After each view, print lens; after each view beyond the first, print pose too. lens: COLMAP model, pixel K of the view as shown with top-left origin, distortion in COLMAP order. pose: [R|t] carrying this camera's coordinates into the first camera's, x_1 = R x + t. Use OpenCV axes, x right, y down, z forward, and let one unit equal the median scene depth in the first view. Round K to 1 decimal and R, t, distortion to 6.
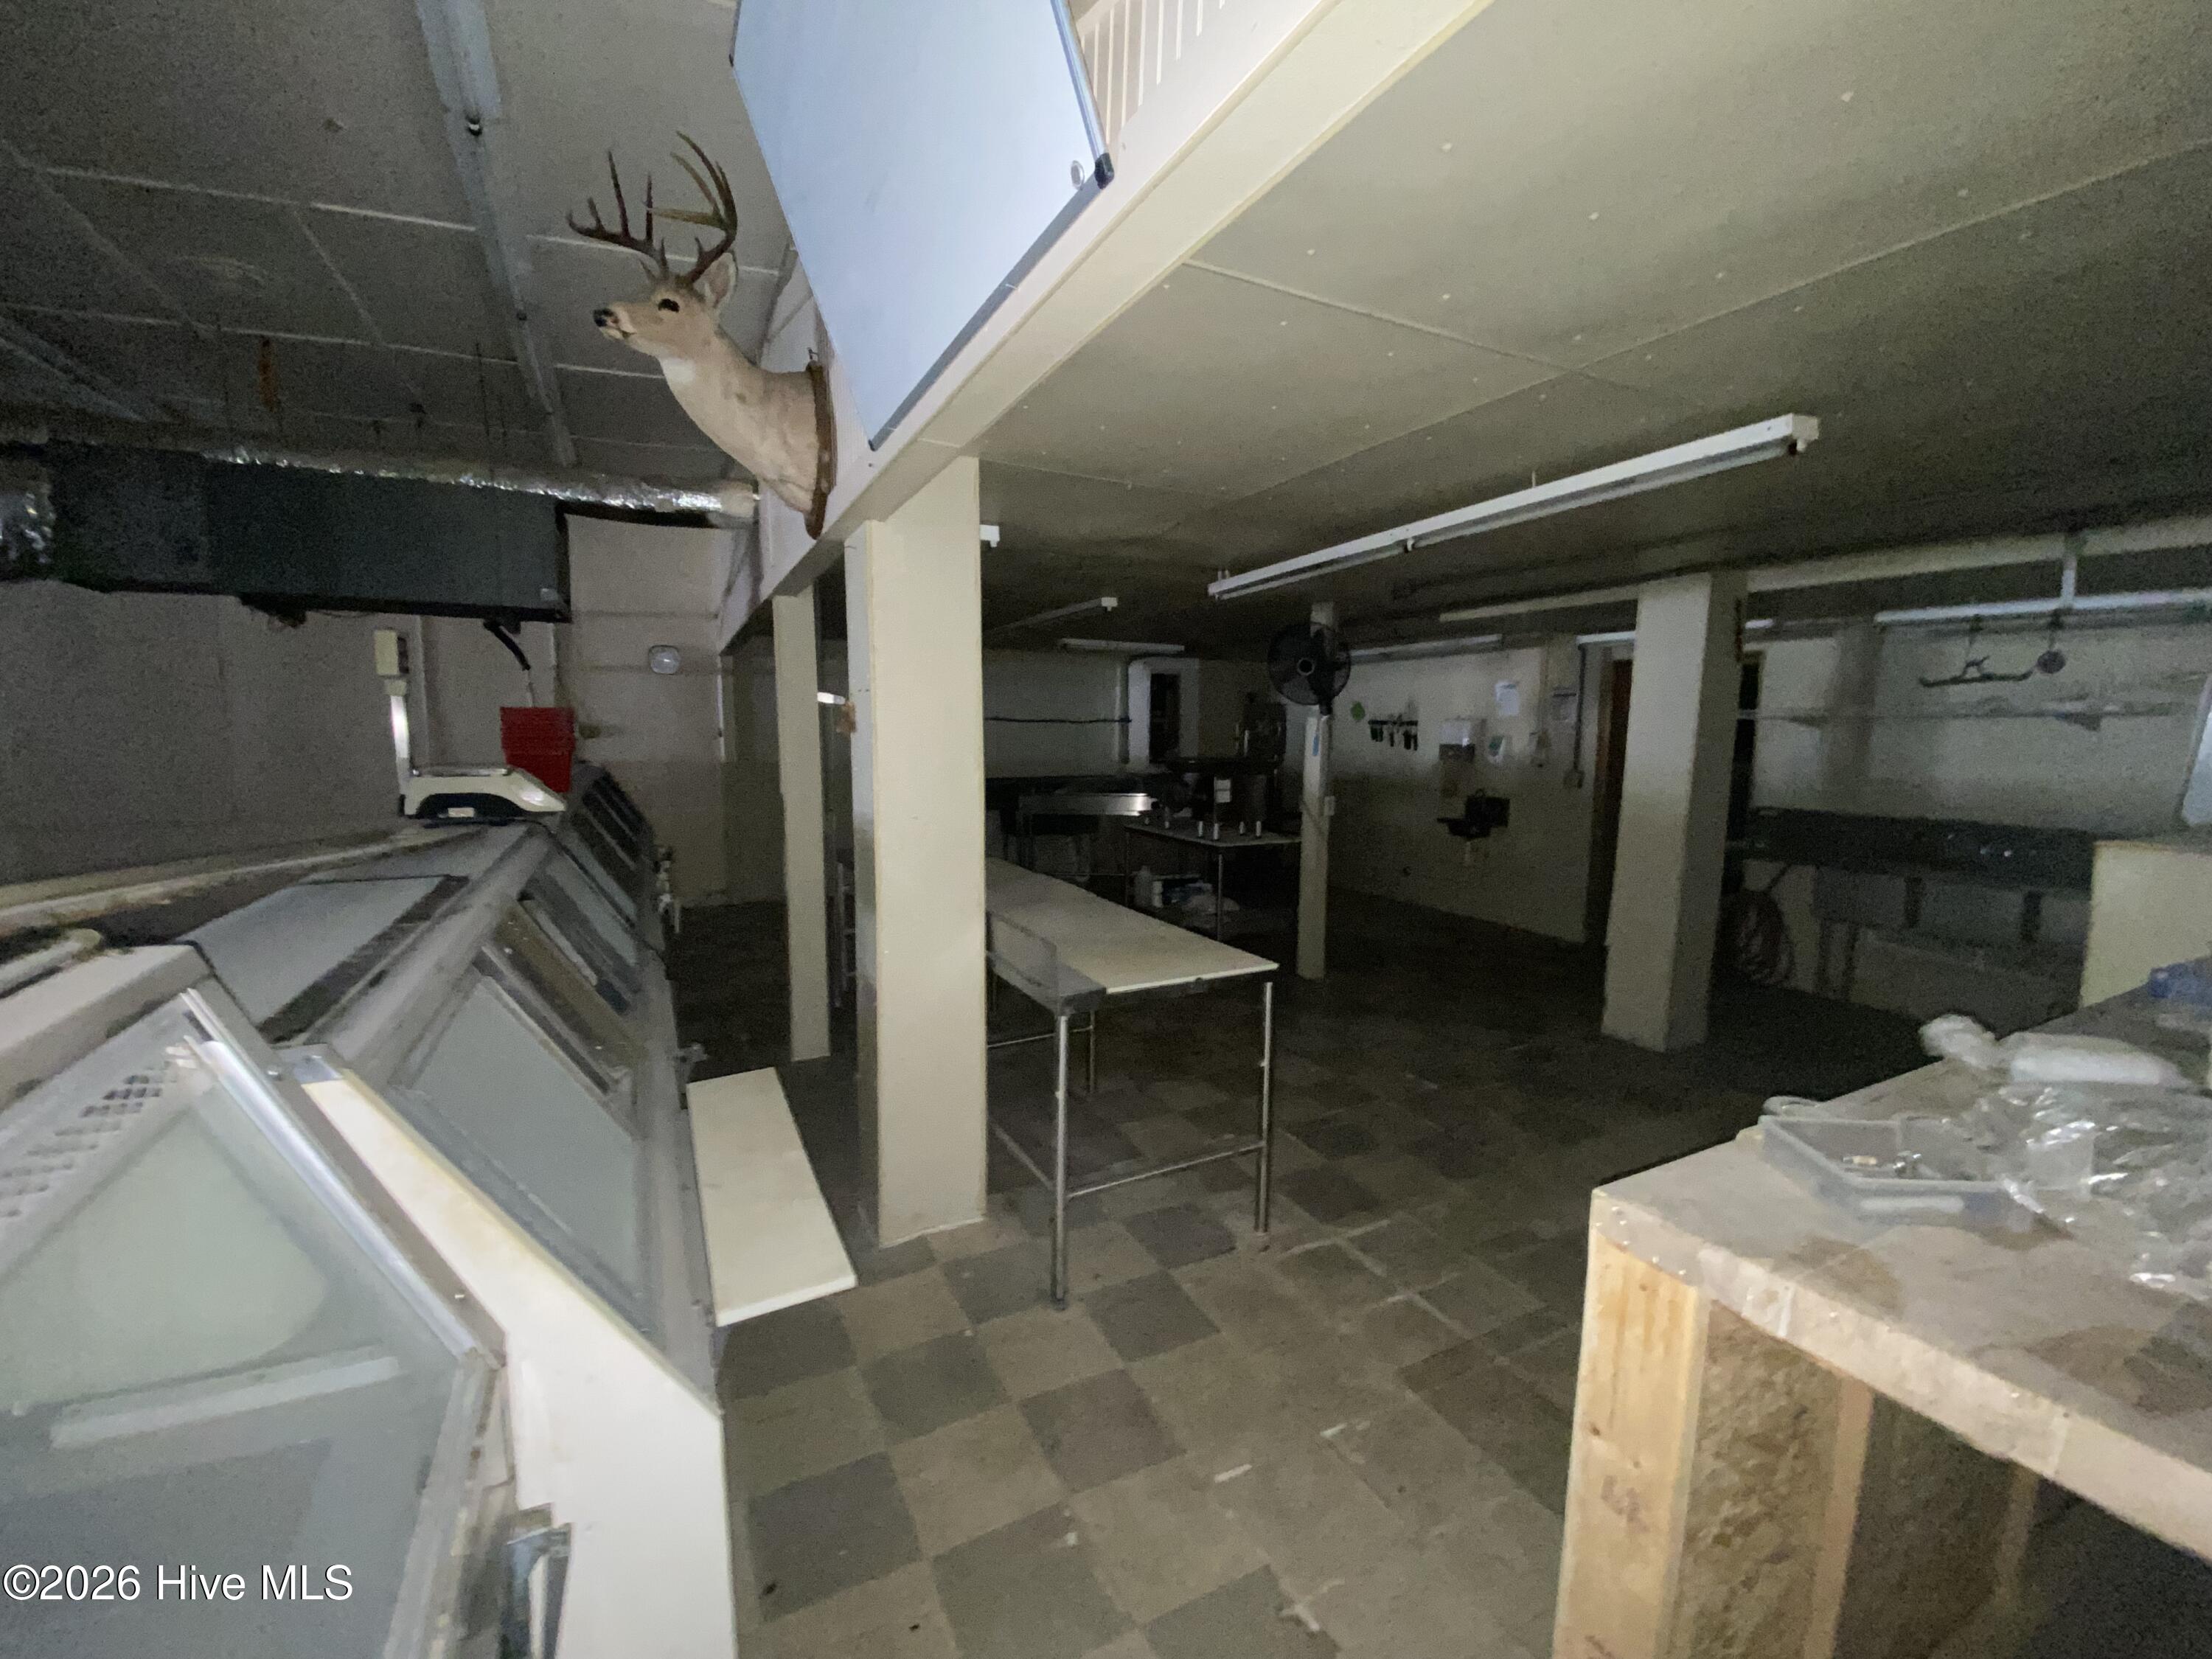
lens RADIAL K [[916.0, 0, 1089.3], [0, 916.0, 832.1], [0, 0, 1]] dist [-0.010855, -0.000331]
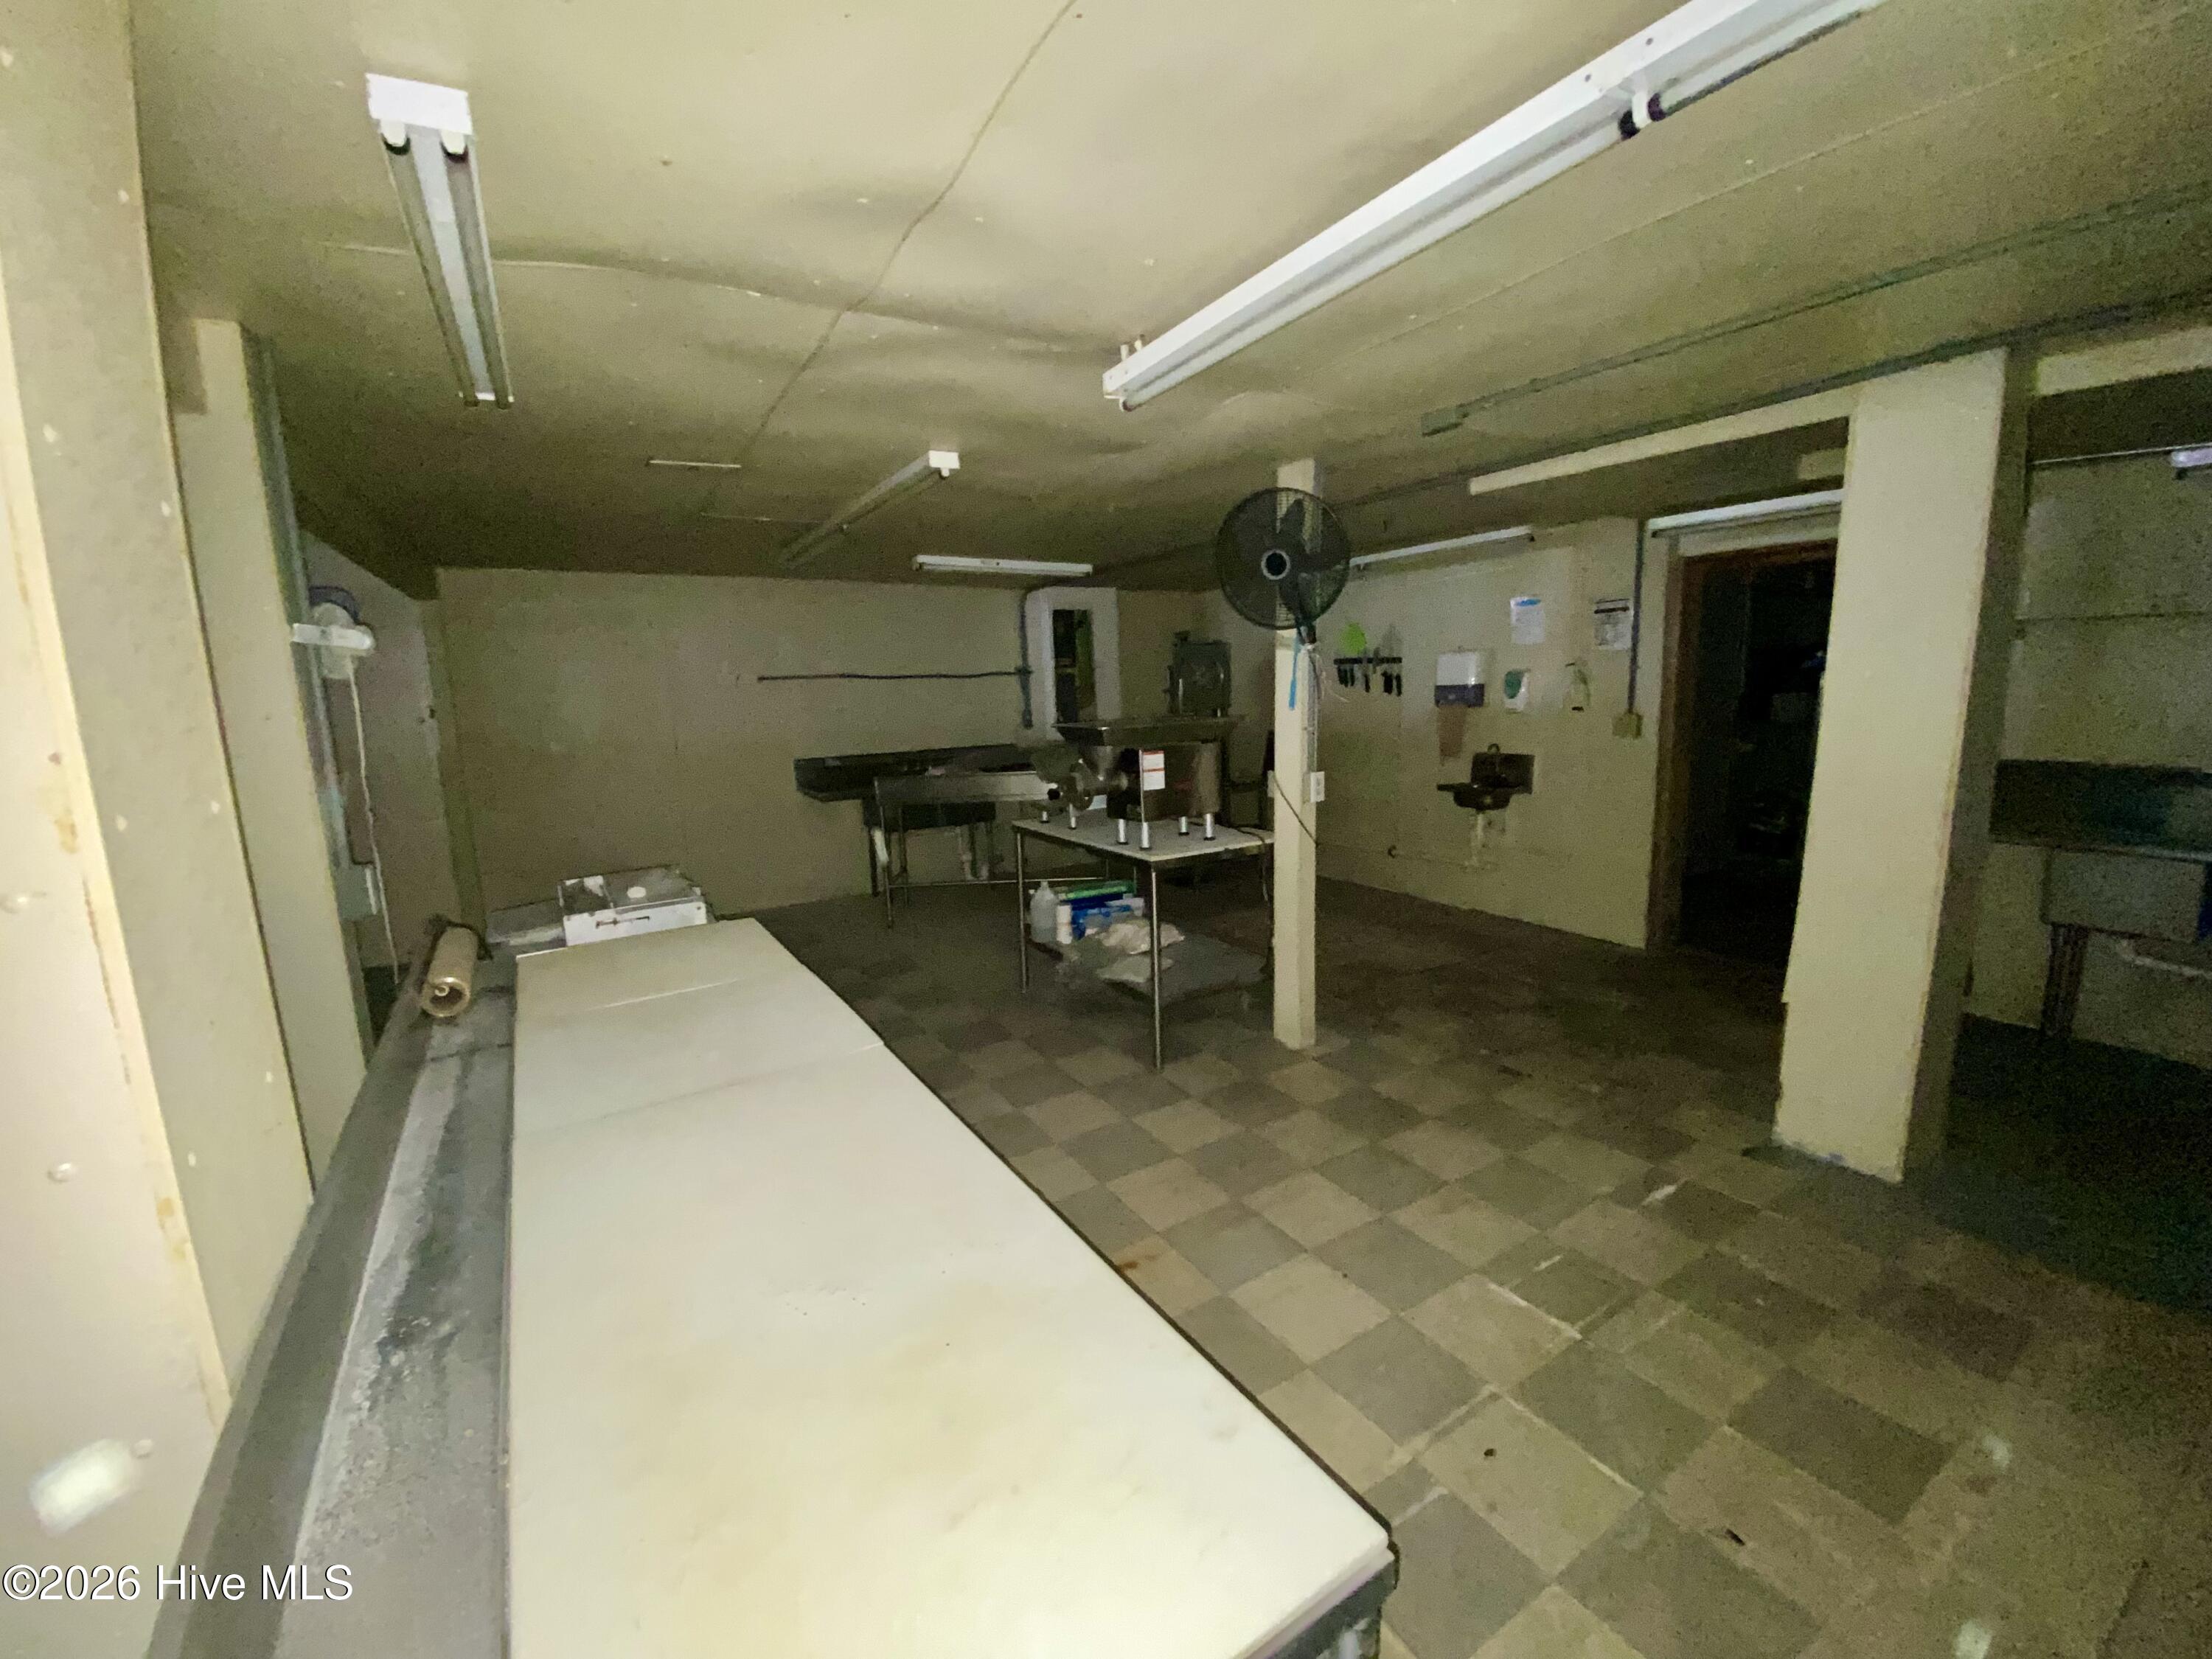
lens RADIAL K [[882.6, 0, 1106.0], [0, 882.6, 829.5], [0, 0, 1]] dist [-0.000869, -0.010818]
pose [[0.994679, -0.056181, 0.086353, 0.051740], [0.052084, 0.997441, 0.048985, -0.032430], [-0.088884, -0.044227, 0.995060, 0.345014]]
